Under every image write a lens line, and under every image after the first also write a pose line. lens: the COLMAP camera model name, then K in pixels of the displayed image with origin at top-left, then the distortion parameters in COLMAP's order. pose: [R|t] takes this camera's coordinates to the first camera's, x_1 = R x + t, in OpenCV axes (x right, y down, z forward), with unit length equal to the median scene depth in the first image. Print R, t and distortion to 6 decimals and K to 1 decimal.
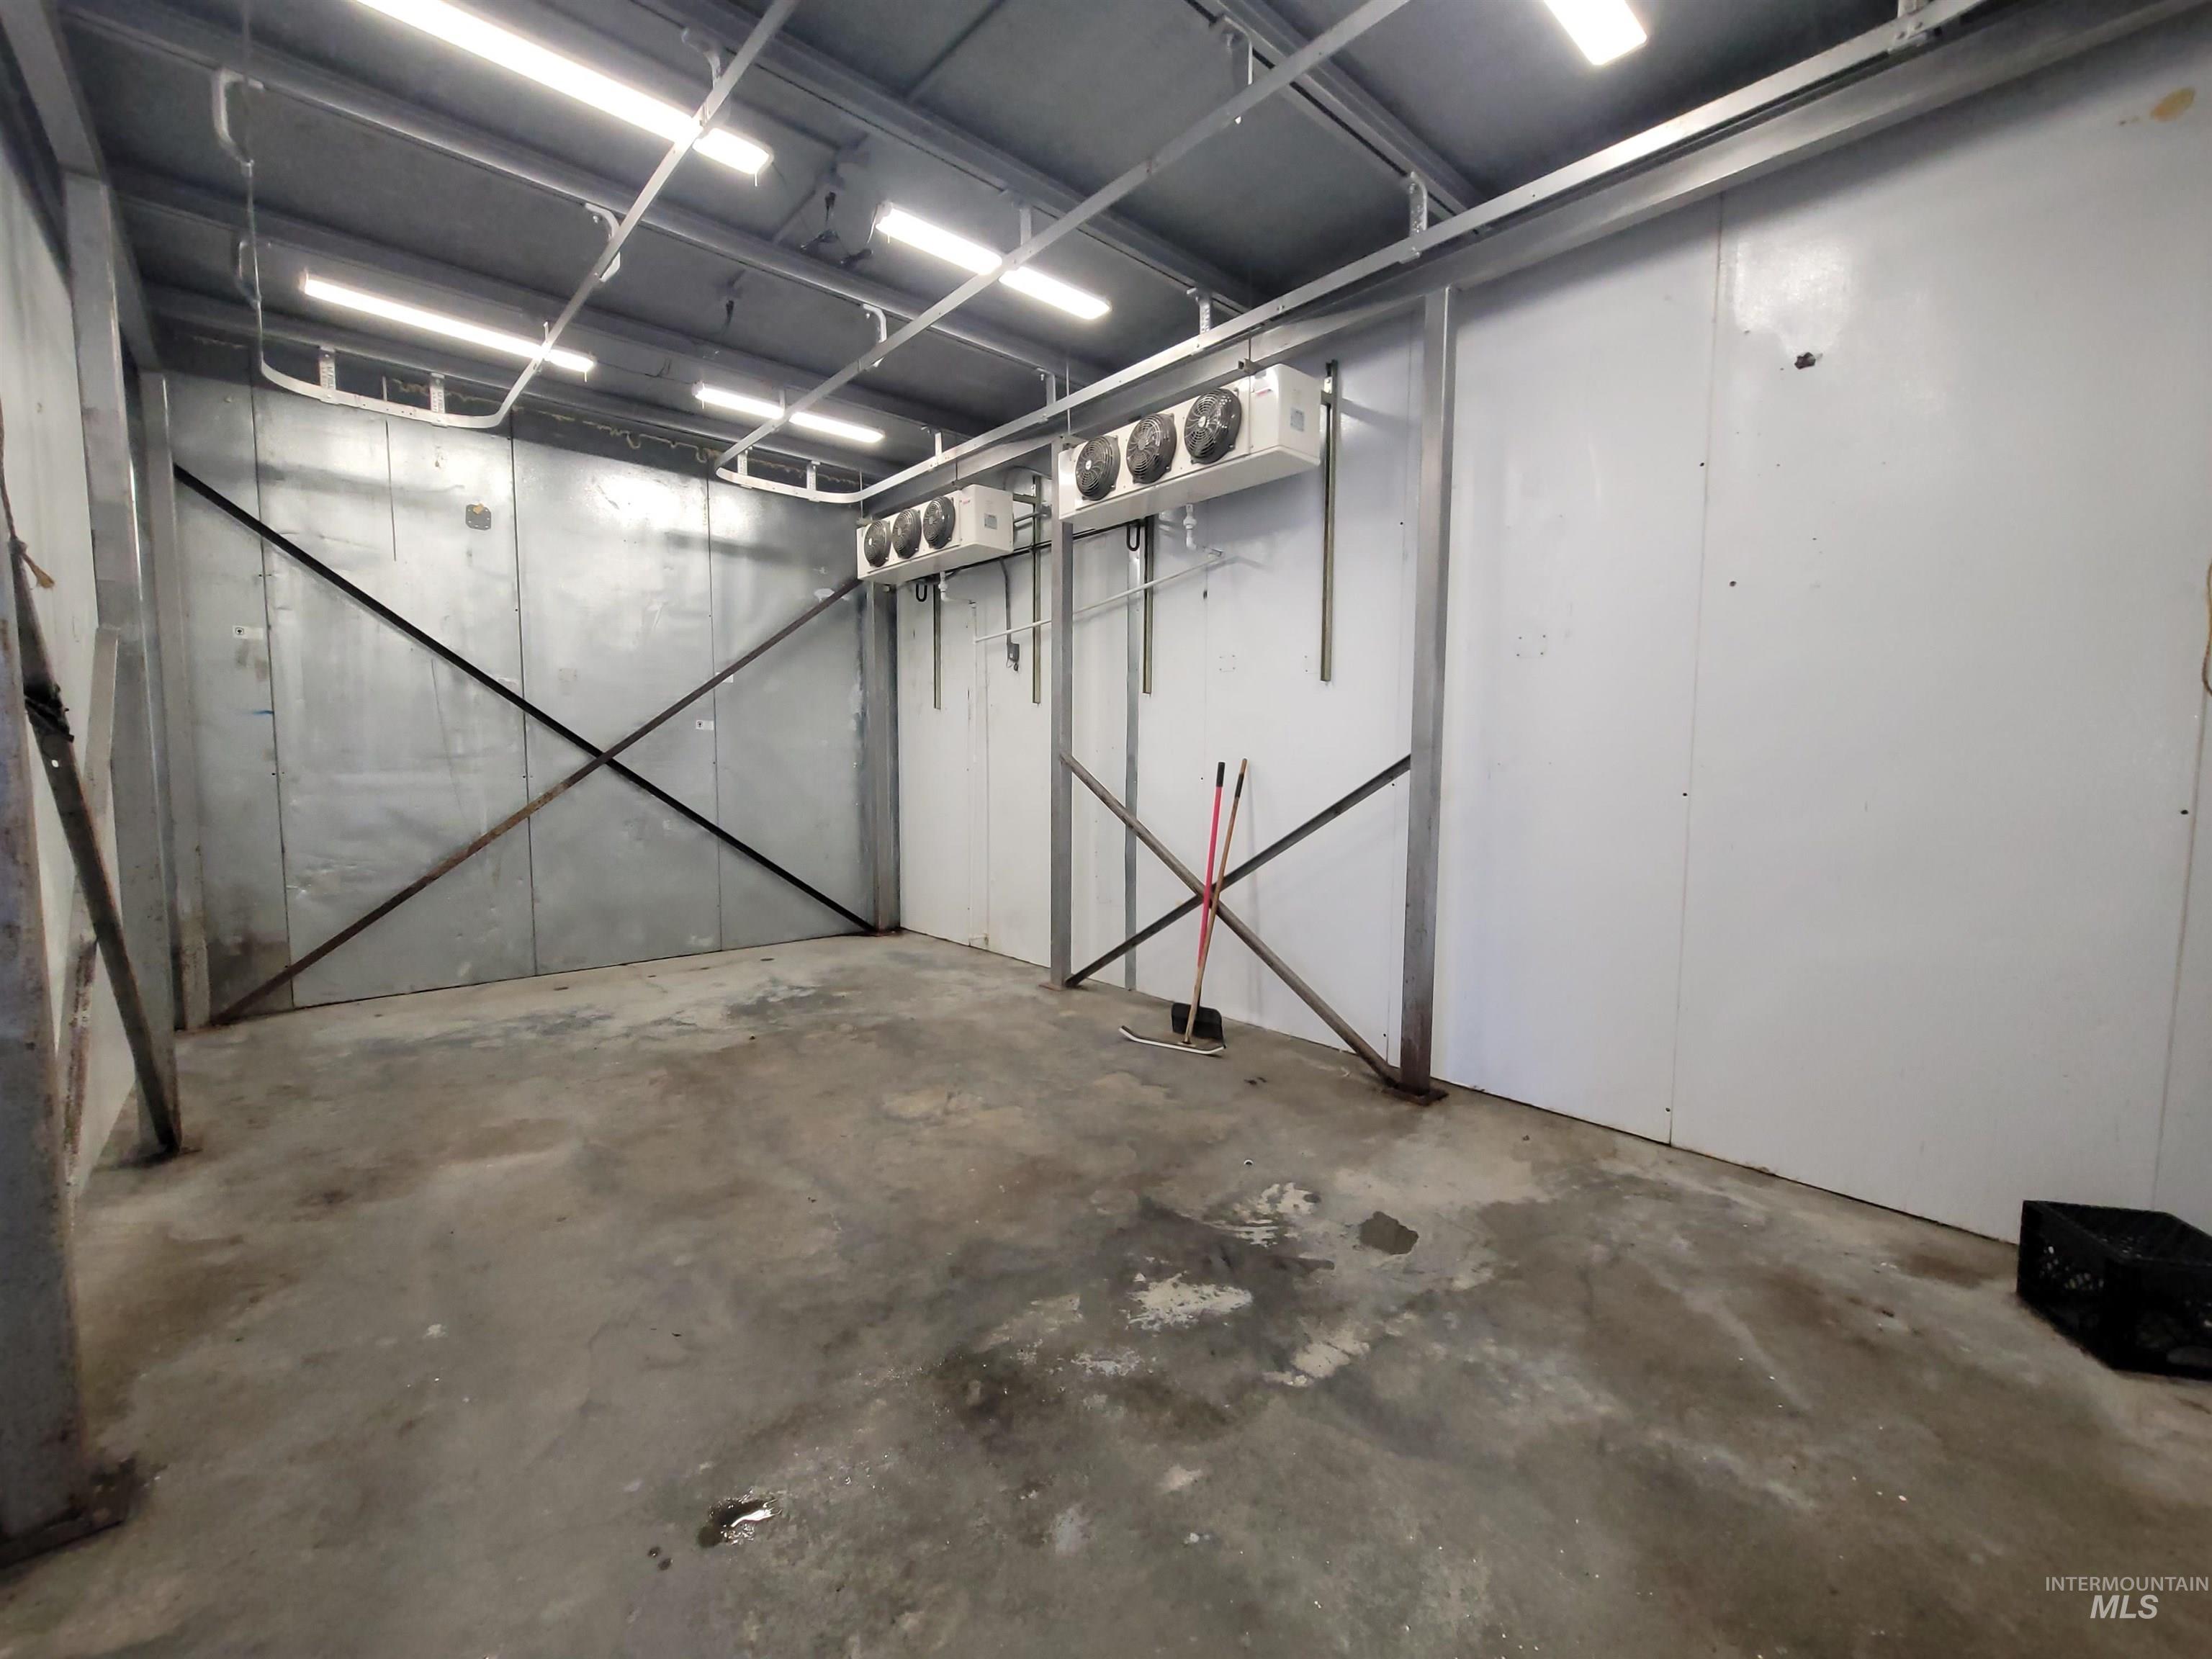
lens RADIAL K [[905.1, 0, 1102.6], [0, 905.1, 831.5], [0, 0, 1]] dist [-0.000482, -0.000257]
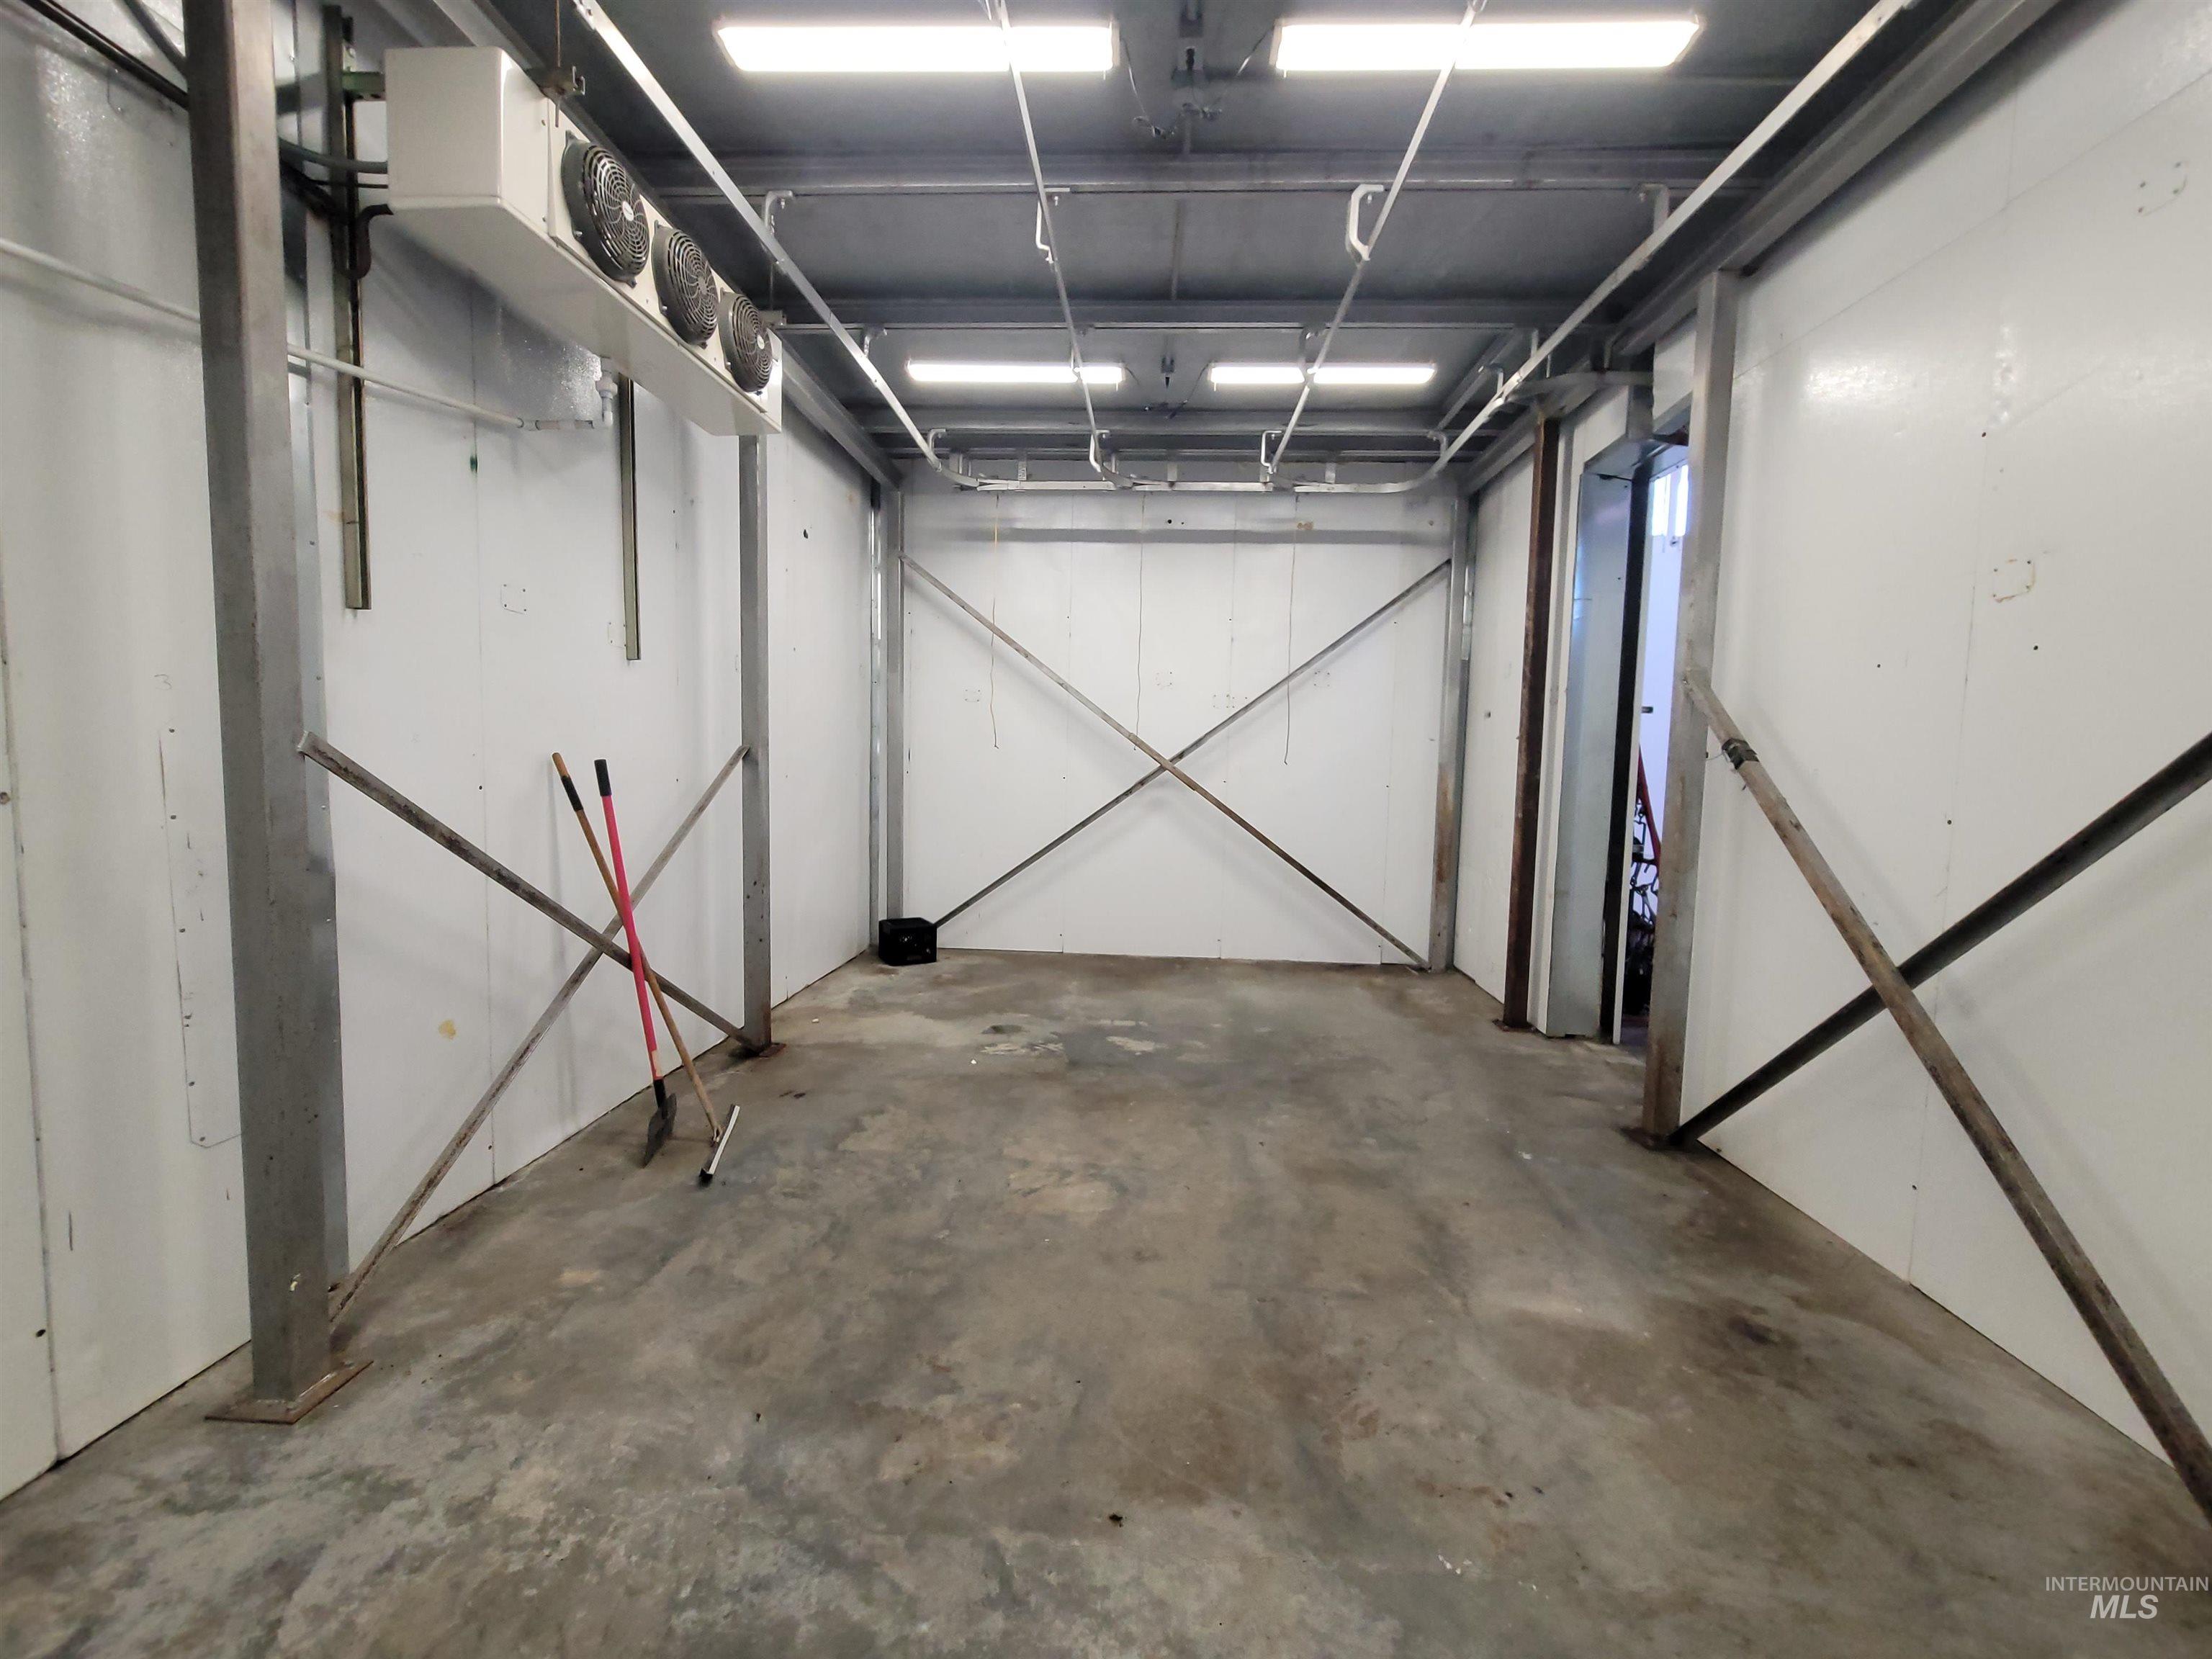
lens RADIAL K [[905.1, 0, 1106.0], [0, 905.1, 826.4], [0, 0, 1]] dist [-0.000482, -0.000257]
pose [[-0.705553, -0.074766, 0.704702, -0.852383], [0.030886, 0.990230, 0.135983, -0.148428], [-0.707984, 0.117708, -0.696350, 1.669421]]
